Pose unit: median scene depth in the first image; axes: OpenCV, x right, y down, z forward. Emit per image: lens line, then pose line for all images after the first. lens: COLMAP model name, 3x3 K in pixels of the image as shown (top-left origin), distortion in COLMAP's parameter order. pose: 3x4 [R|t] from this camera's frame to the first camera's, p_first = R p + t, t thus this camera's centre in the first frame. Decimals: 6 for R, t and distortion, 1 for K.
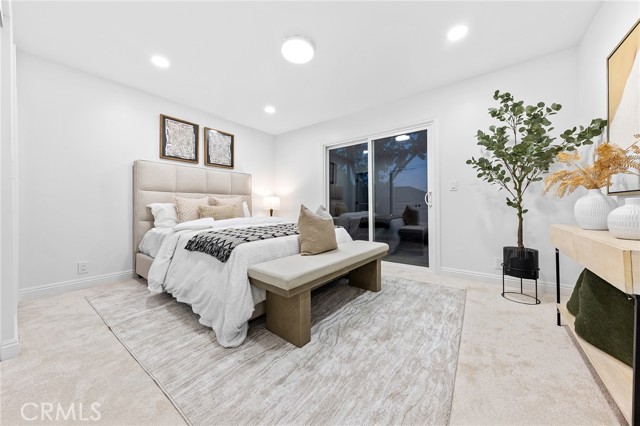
lens RADIAL K [[221.8, 0, 318.0], [0, 221.8, 208.0], [0, 0, 1]] dist [0.000217, -0.000015]
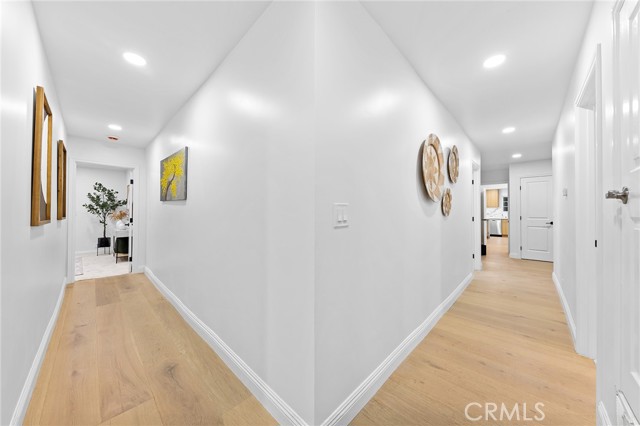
lens RADIAL K [[221.8, 0, 317.0], [0, 221.8, 213.6], [0, 0, 1]] dist [0.000217, -0.000015]
pose [[0.116175, 0.020589, 0.993015, -1.611392], [-0.001008, 0.999787, -0.020612, -0.071527], [-0.993228, 0.001393, 0.116171, -2.046198]]
